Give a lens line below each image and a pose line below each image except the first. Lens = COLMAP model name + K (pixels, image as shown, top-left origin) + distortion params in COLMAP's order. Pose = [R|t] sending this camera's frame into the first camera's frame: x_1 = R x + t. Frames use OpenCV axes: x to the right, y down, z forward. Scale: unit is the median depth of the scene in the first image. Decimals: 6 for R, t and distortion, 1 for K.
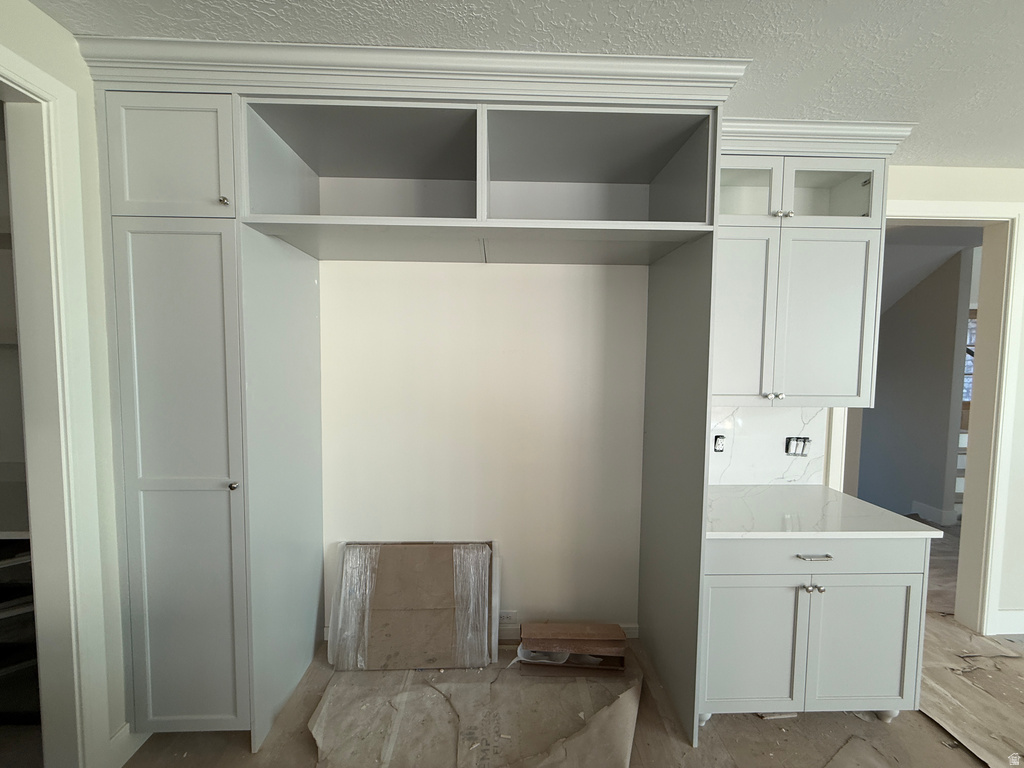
lens RADIAL K [[408.2, 0, 509.8], [0, 408.2, 377.0], [0, 0, 1]] dist [-0.001228, 0.000626]
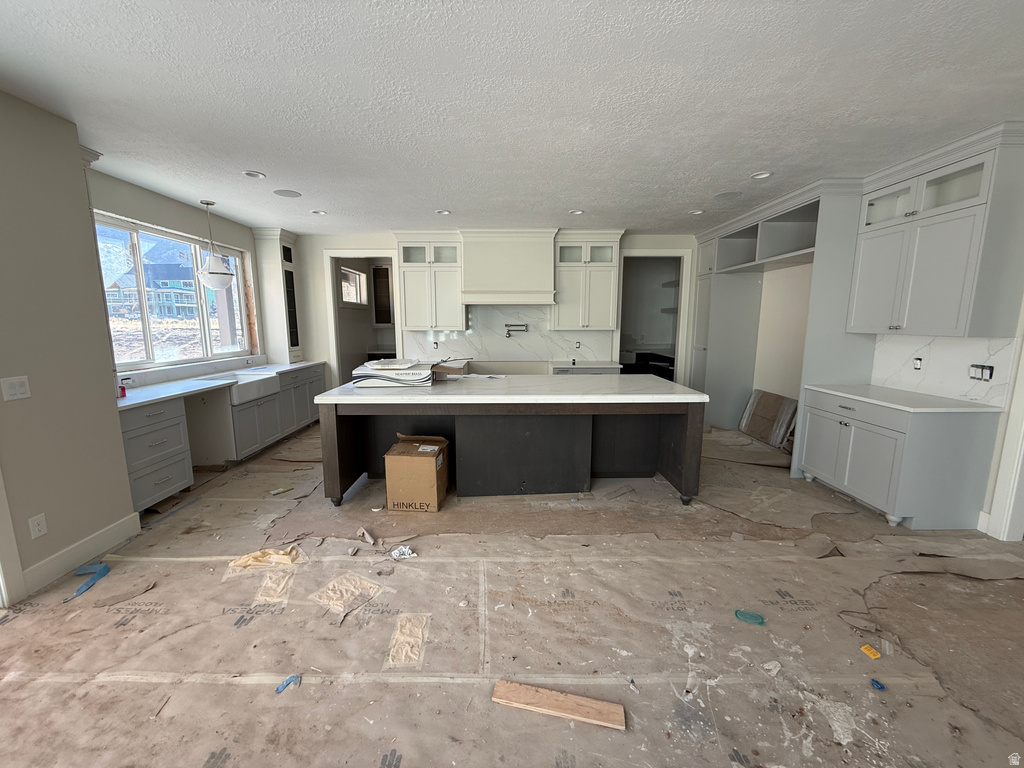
lens RADIAL K [[408.2, 0, 509.0], [0, 408.2, 383.1], [0, 0, 1]] dist [-0.001228, 0.000626]
pose [[-0.027259, 0.138152, -0.990036, 2.374837], [-0.058543, 0.988483, 0.139547, 0.131065], [0.997913, 0.061763, -0.018857, -0.512496]]
